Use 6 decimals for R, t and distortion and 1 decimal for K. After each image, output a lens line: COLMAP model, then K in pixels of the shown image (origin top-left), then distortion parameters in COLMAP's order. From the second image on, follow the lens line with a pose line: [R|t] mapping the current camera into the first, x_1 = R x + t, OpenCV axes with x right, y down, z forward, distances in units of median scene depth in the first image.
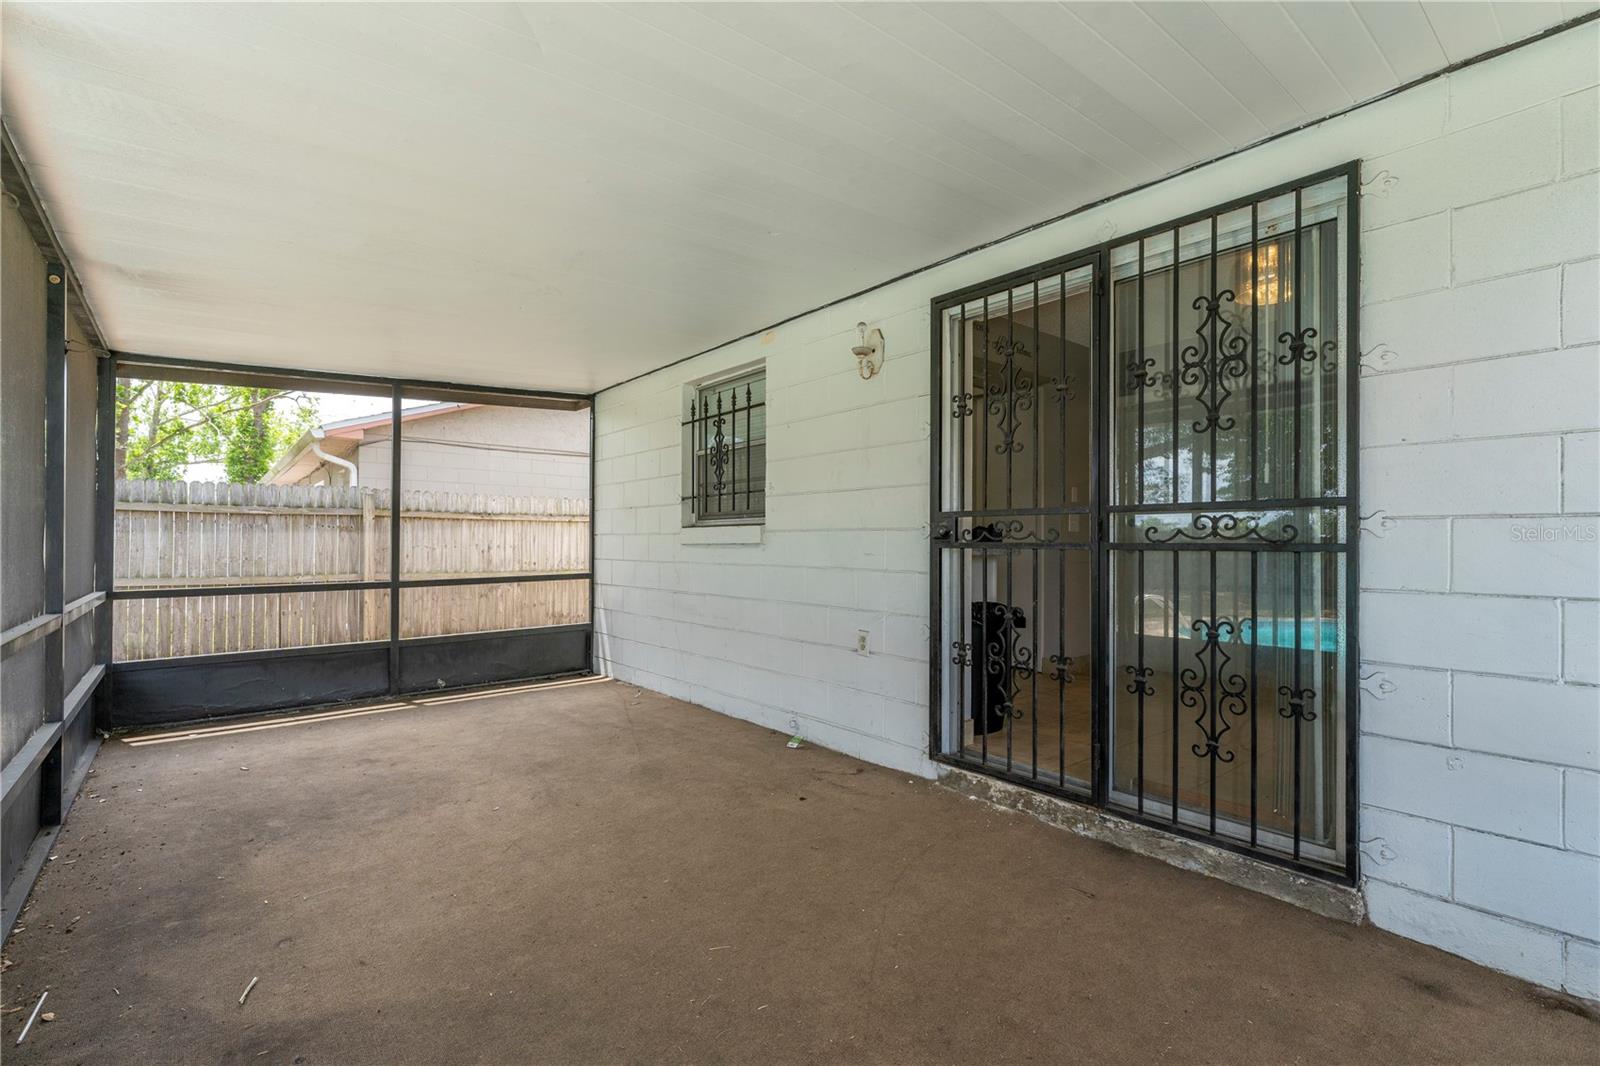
lens RADIAL K [[709.0, 0, 786.5], [0, 709.0, 538.9], [0, 0, 1]] dist [-0.005404, 0.000008]
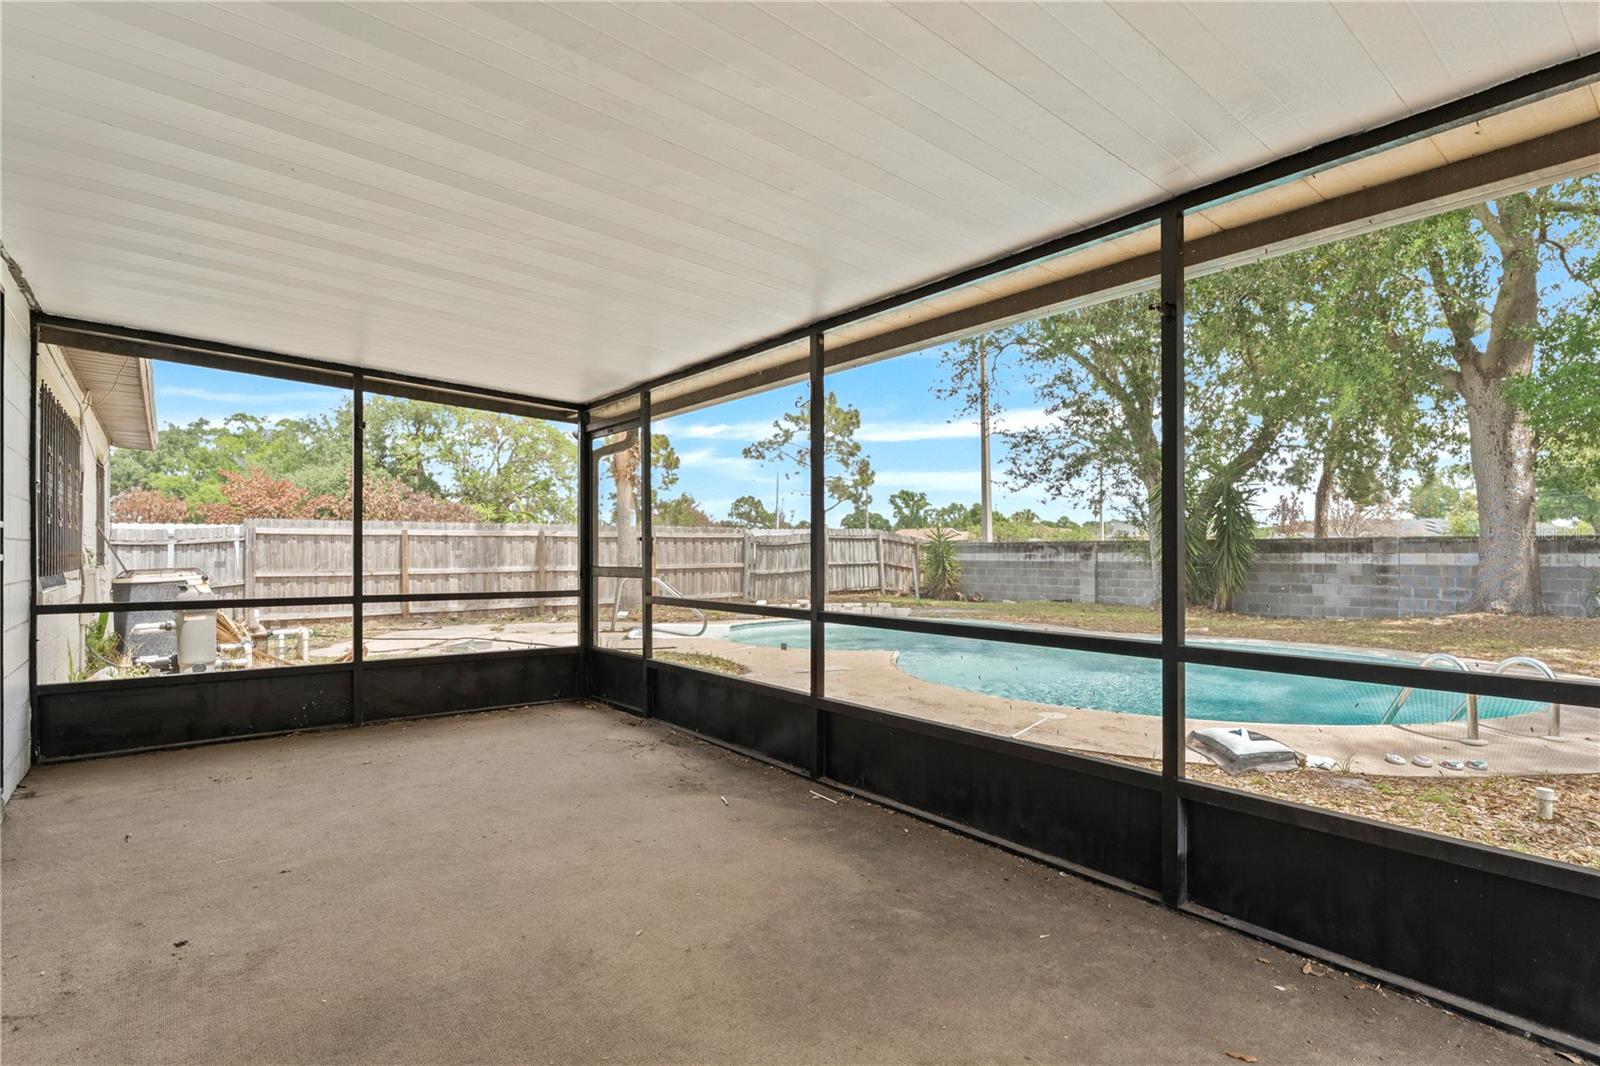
lens RADIAL K [[796.8, 0, 805.6], [0, 796.8, 542.9], [0, 0, 1]] dist [-0.002244, 0.000189]
pose [[-0.999976, 0.000237, 0.006862, -0.471719], [0.000121, 0.999857, -0.016906, 0.006001], [-0.006865, -0.016905, -0.999834, 1.458103]]
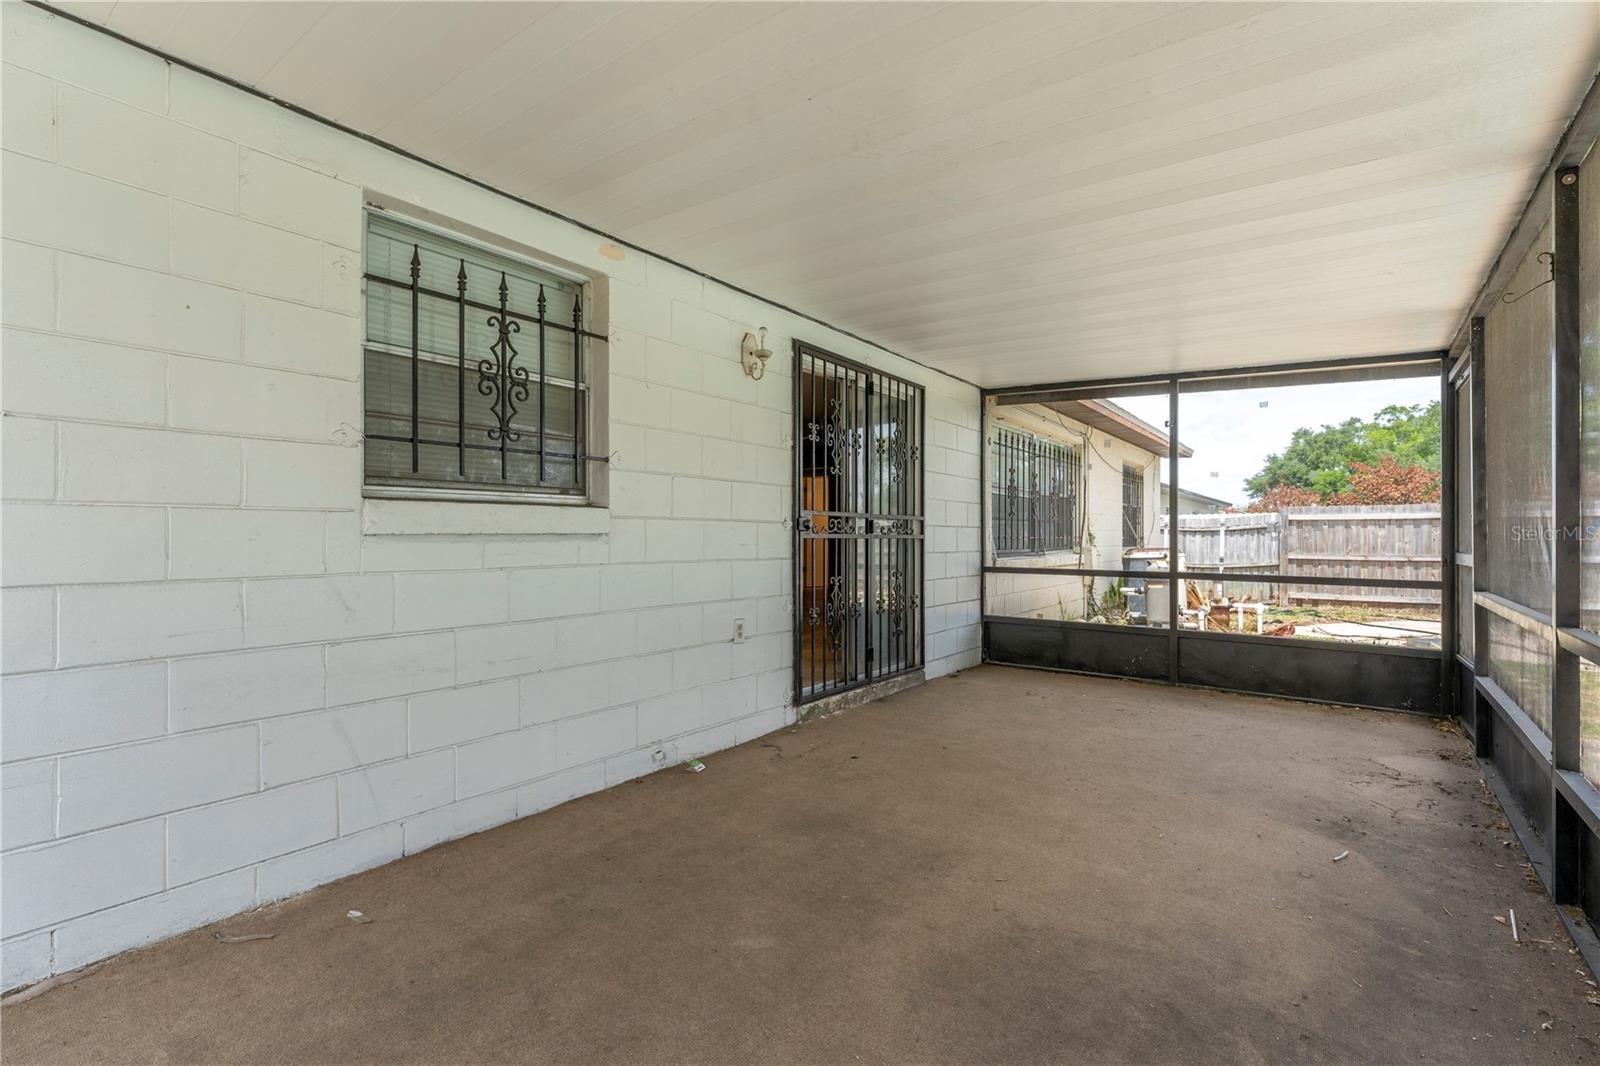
lens RADIAL K [[709.0, 0, 800.2], [0, 709.0, 534.5], [0, 0, 1]] dist [-0.005404, 0.000008]
pose [[-0.222731, 0.000692, 0.974880, -0.901018], [-0.009173, 0.999954, -0.002806, 0.008538], [-0.974837, -0.009568, -0.222715, 1.125077]]
